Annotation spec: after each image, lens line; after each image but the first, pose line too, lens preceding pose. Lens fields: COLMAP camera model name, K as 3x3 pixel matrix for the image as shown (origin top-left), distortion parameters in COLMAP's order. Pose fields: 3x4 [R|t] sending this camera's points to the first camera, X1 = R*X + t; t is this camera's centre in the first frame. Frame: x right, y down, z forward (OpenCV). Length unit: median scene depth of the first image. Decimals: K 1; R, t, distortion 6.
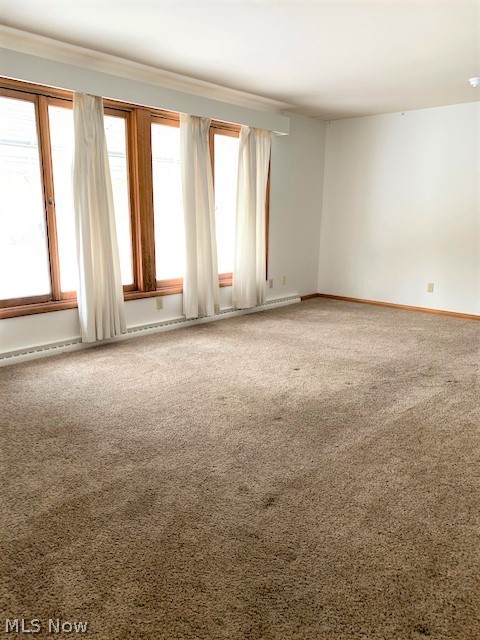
lens RADIAL K [[478.7, 0, 240.0], [0, 478.7, 320.0], [0, 0, 1]] dist [0.002831, 0.000794]
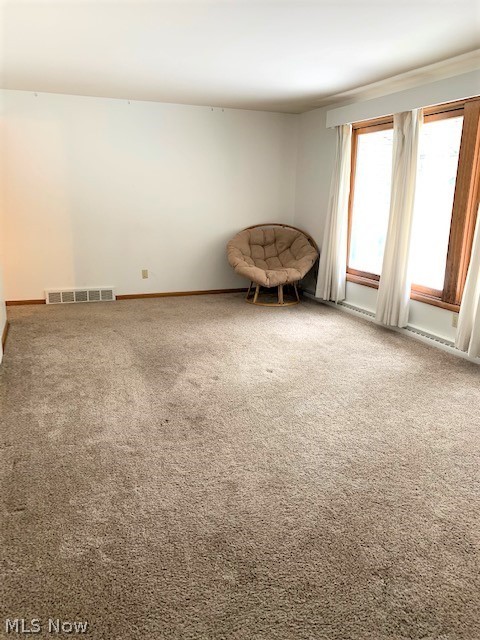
lens RADIAL K [[478.7, 0, 240.0], [0, 478.7, 320.0], [0, 0, 1]] dist [0.002831, 0.000794]
pose [[-0.435214, 0.208103, -0.875946, 0.907501], [-0.216538, 0.920167, 0.326196, -0.278971], [0.873899, 0.331641, -0.355407, 1.146931]]
